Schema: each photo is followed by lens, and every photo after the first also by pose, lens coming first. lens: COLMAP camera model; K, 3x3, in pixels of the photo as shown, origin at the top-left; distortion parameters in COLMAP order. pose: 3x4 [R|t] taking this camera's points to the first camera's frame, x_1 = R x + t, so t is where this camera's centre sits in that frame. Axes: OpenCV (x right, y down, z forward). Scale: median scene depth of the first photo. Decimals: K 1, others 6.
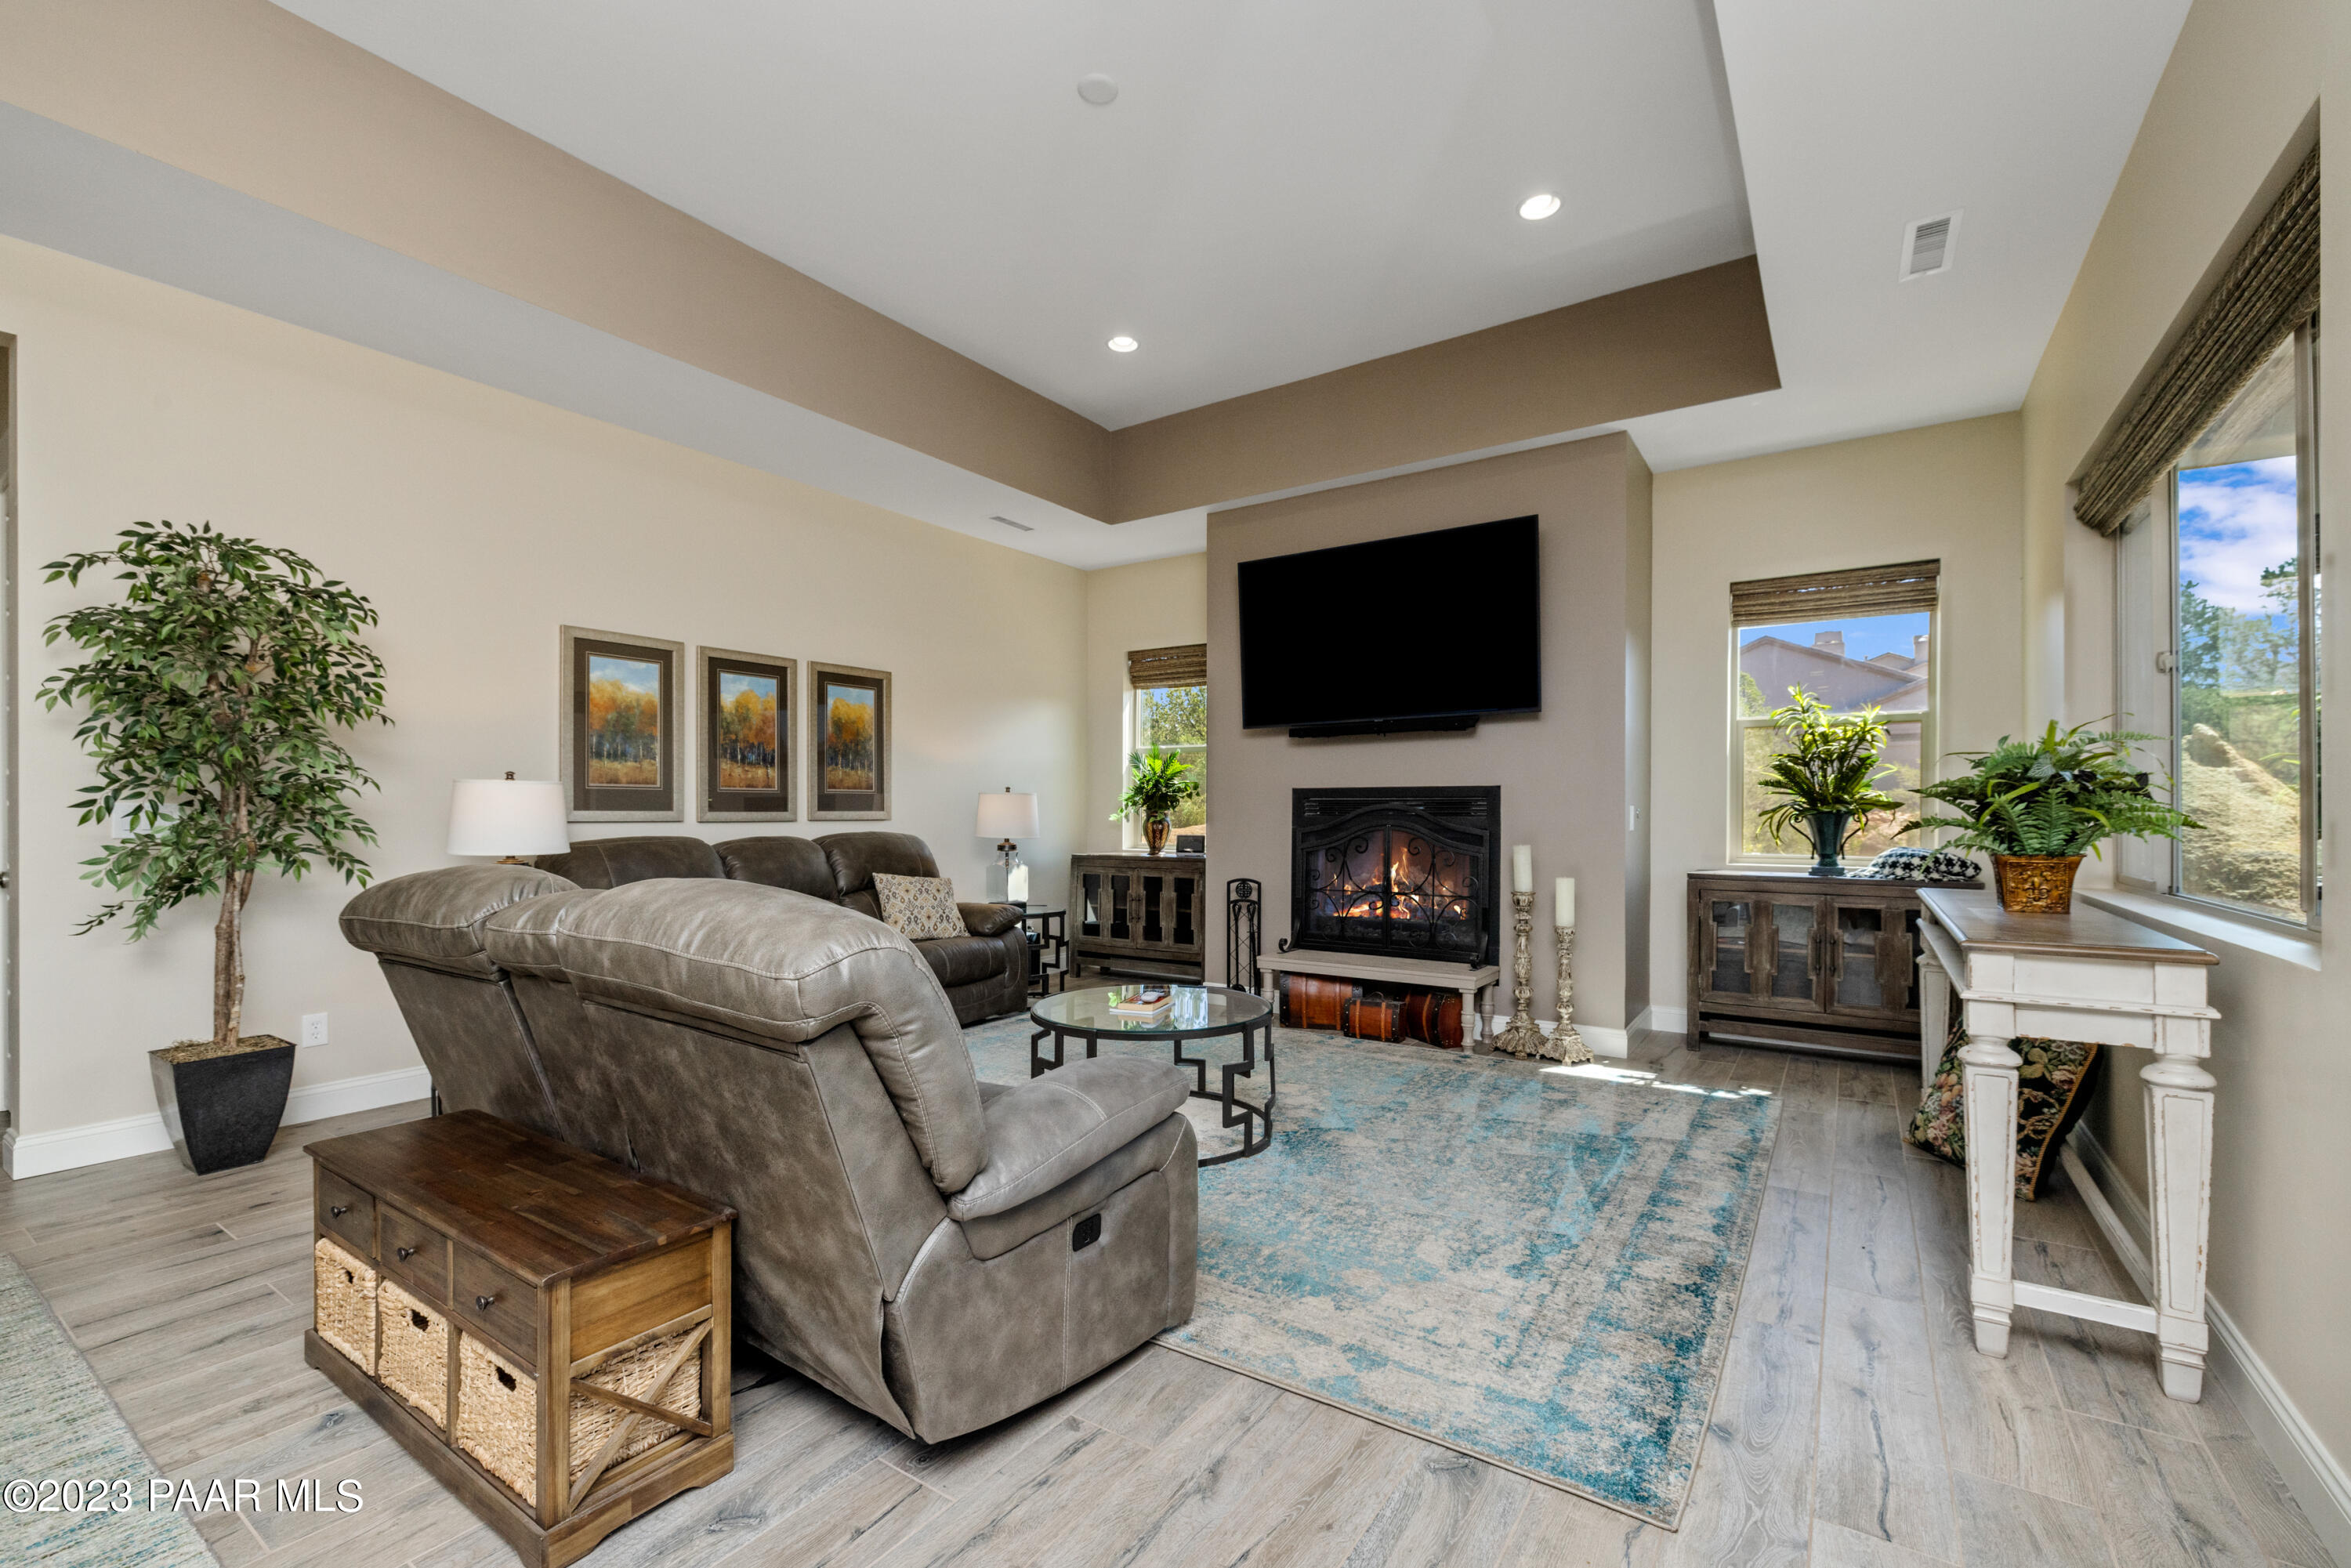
lens RADIAL K [[995.2, 0, 1175.5], [0, 995.2, 784.0], [0, 0, 1]] dist [-0.001374, -0.000079]
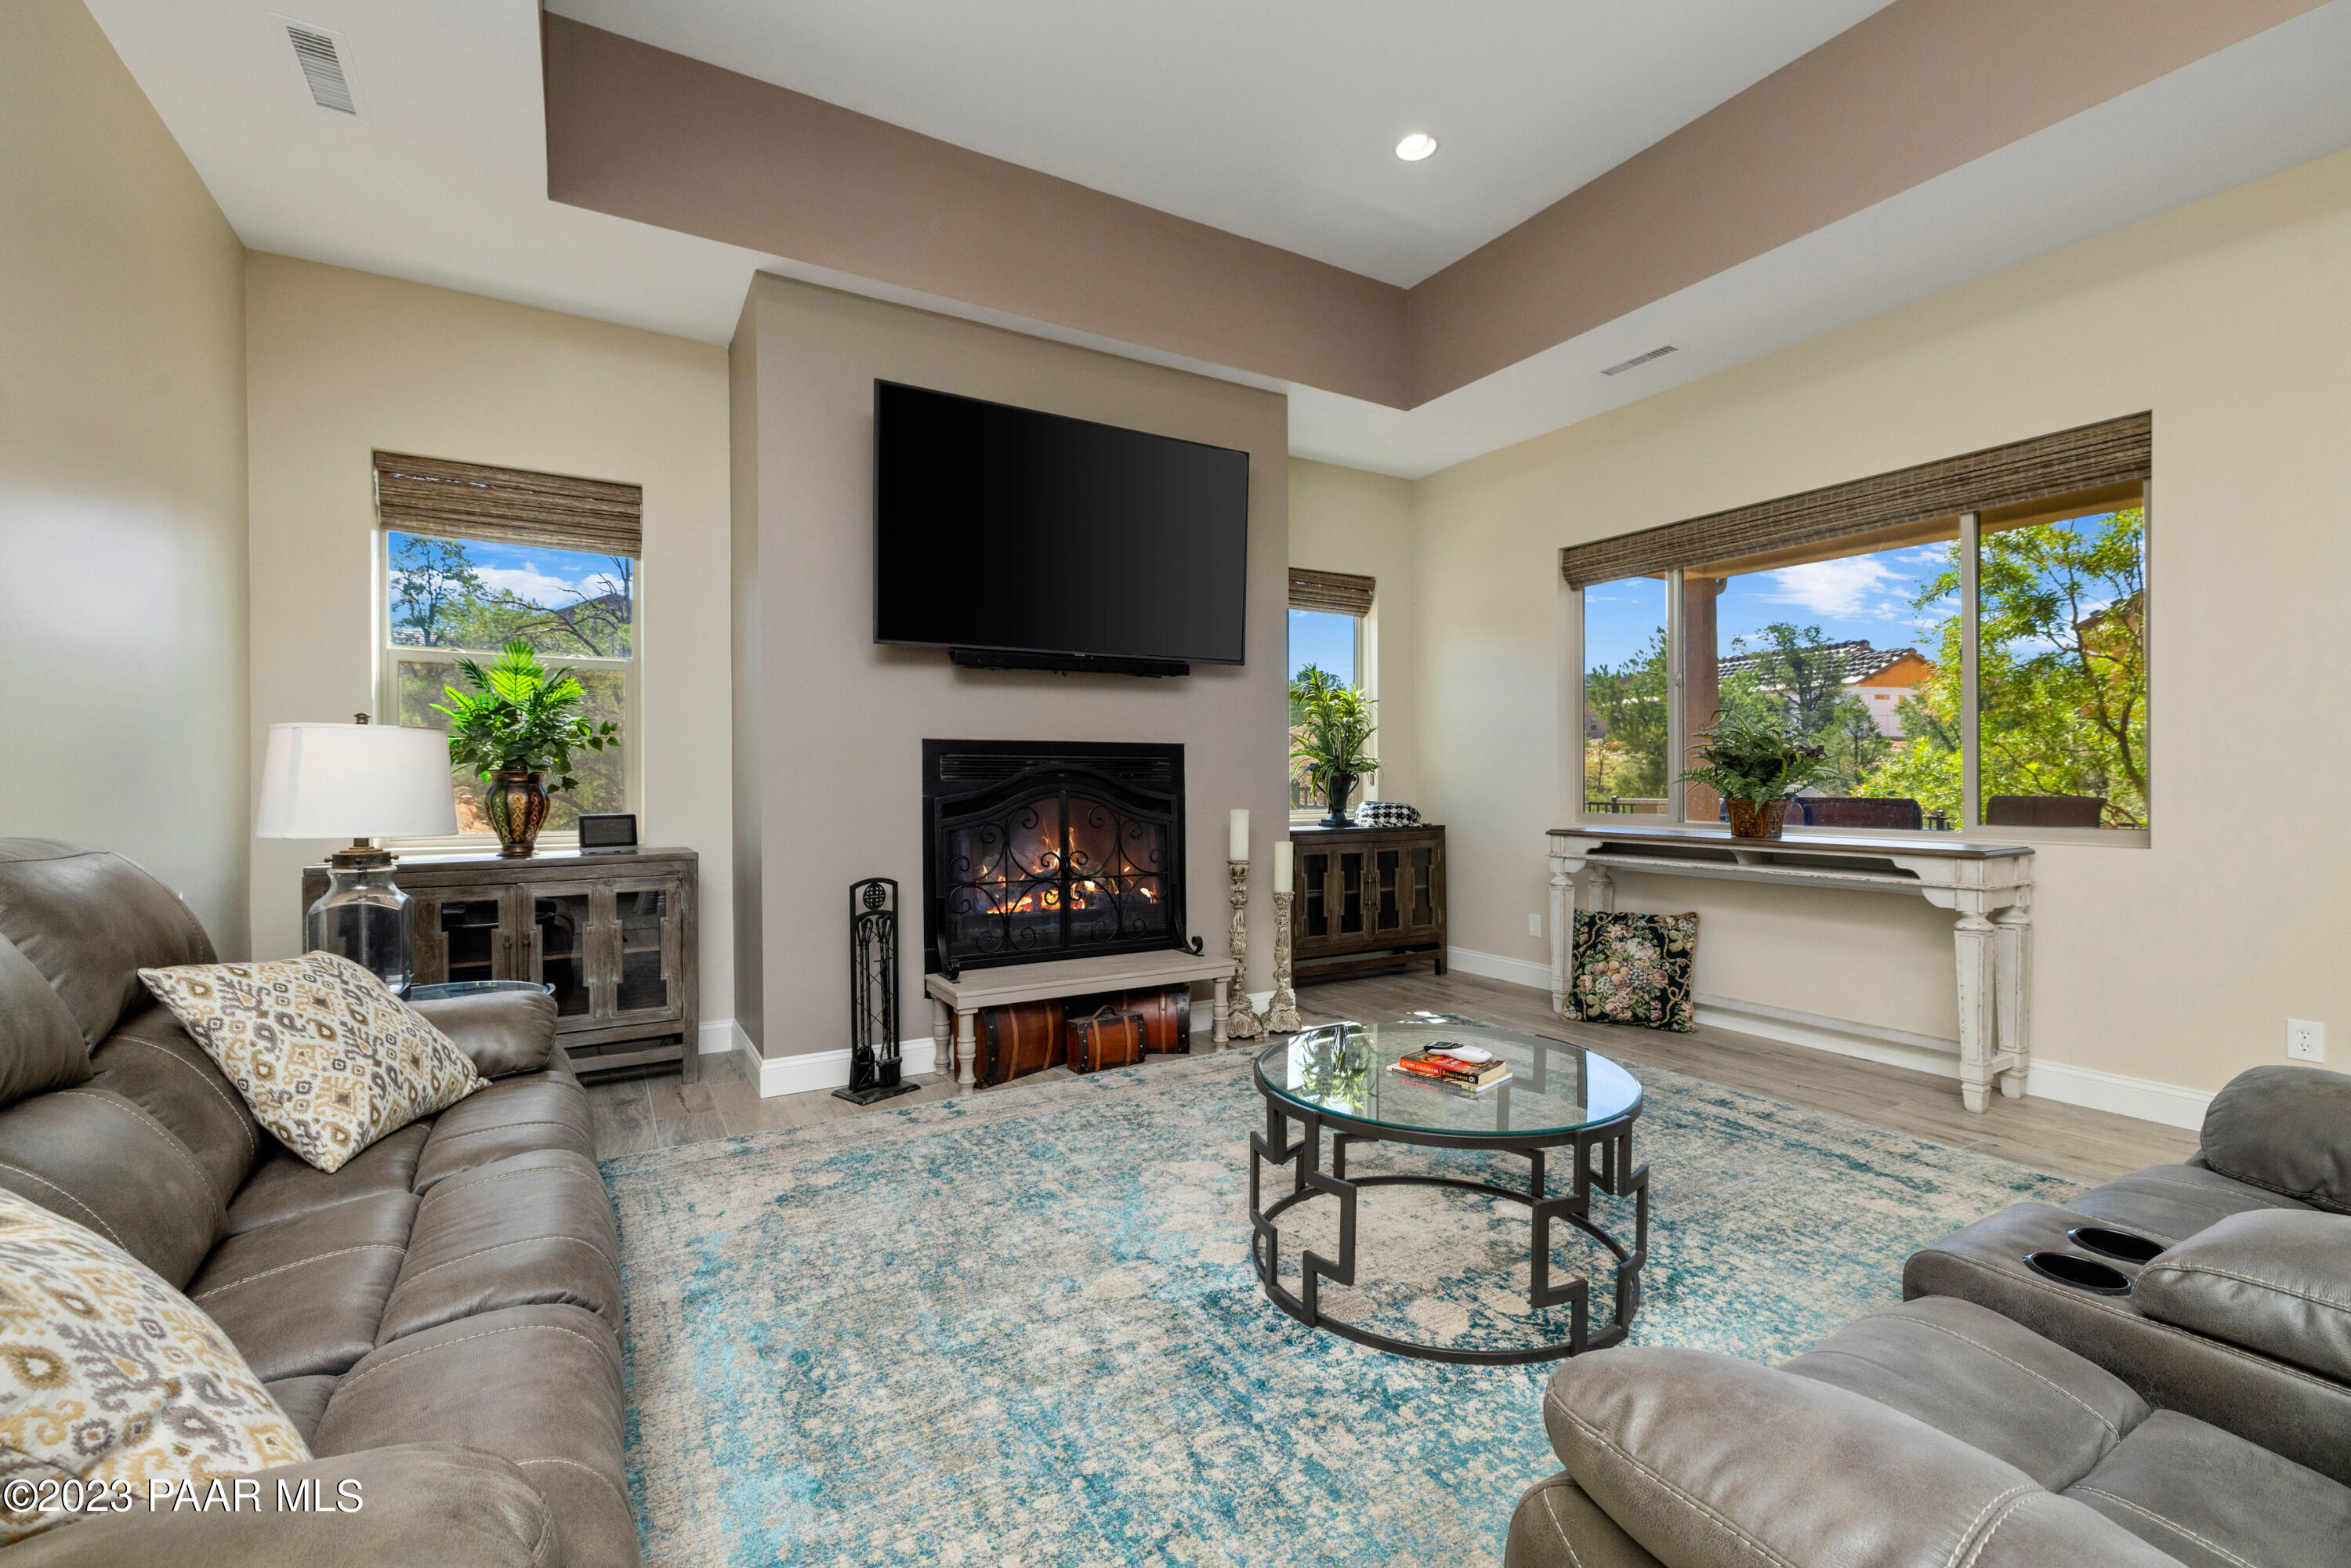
lens RADIAL K [[995.2, 0, 1175.5], [0, 995.2, 784.0], [0, 0, 1]] dist [-0.001374, -0.000079]
pose [[0.424985, -0.008806, 0.905157, -0.456389], [-0.022052, 0.999555, 0.020078, 0.018110], [-0.904932, -0.028493, 0.424602, 0.591868]]
